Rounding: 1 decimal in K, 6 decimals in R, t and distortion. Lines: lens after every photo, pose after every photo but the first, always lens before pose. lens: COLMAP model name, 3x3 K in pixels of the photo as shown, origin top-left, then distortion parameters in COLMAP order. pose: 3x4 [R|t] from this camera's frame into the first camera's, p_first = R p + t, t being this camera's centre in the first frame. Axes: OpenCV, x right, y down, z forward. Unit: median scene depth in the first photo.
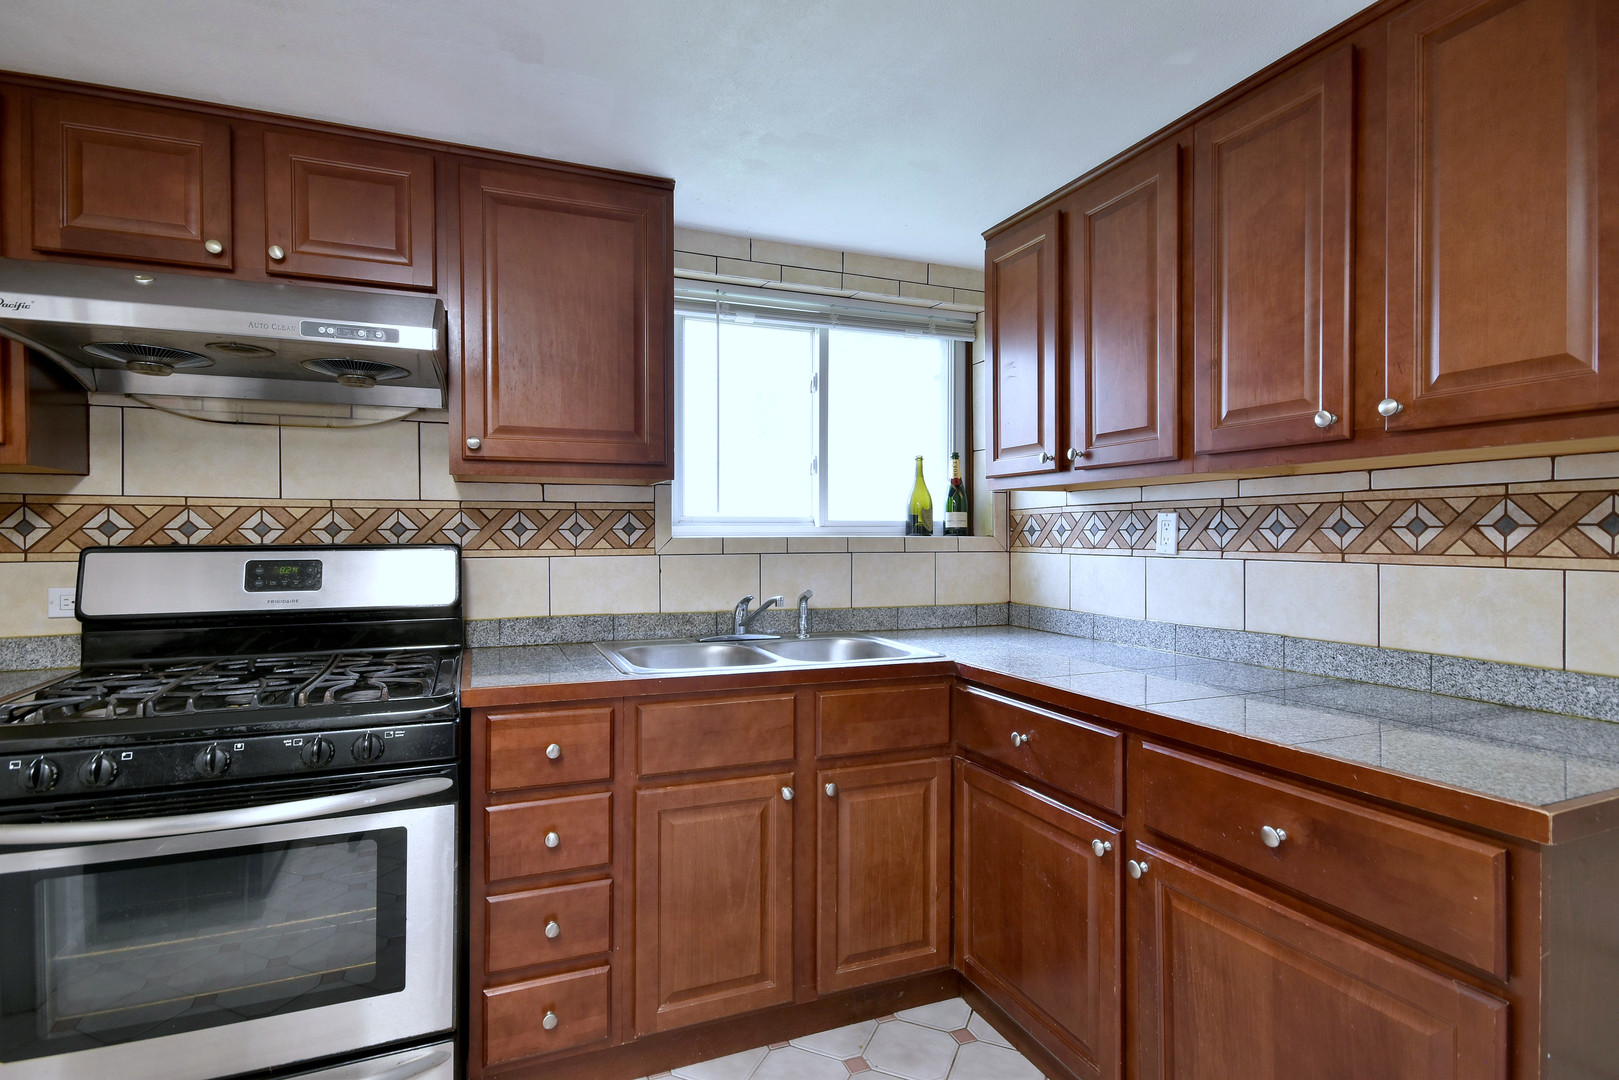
lens RADIAL K [[816.8, 0, 808.1], [0, 816.8, 536.7], [0, 0, 1]] dist [0.013160, -0.000356]
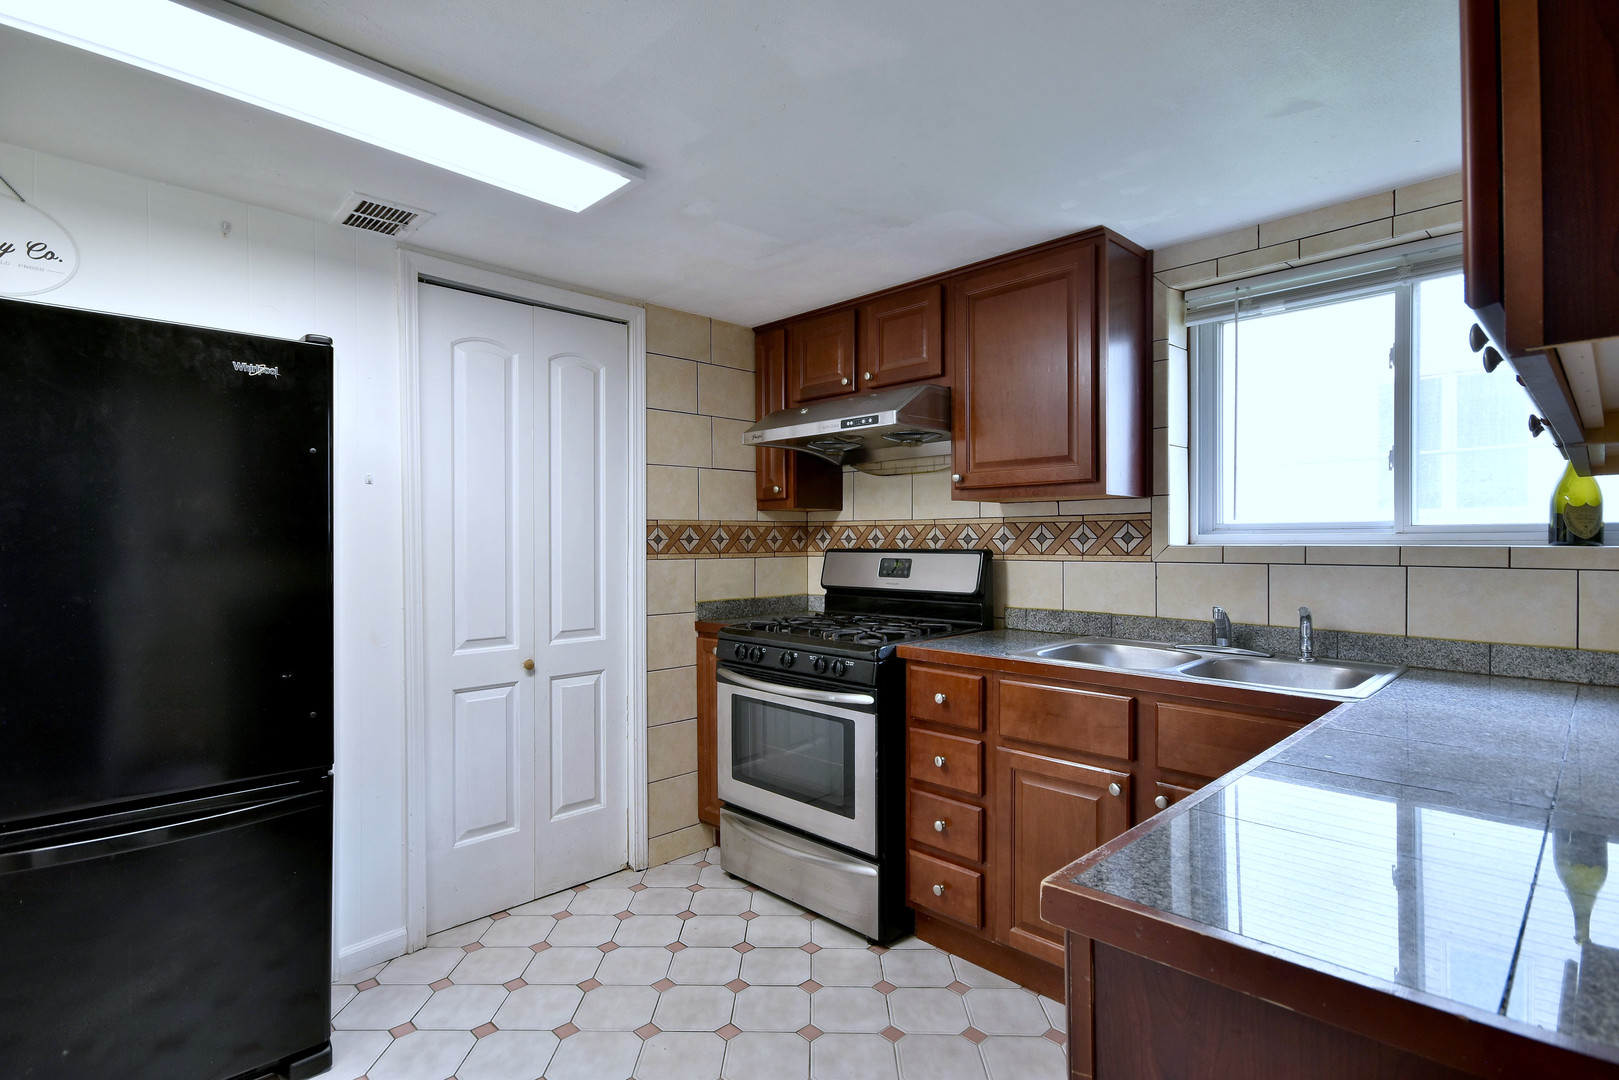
lens RADIAL K [[805.3, 0, 808.7], [0, 805.3, 536.1], [0, 0, 1]] dist [-0.000640, -0.001176]
pose [[0.376838, -0.006727, -0.926255, 0.657239], [-0.003310, 0.999957, -0.008609, -0.000964], [0.926273, 0.006311, 0.376800, 0.206993]]
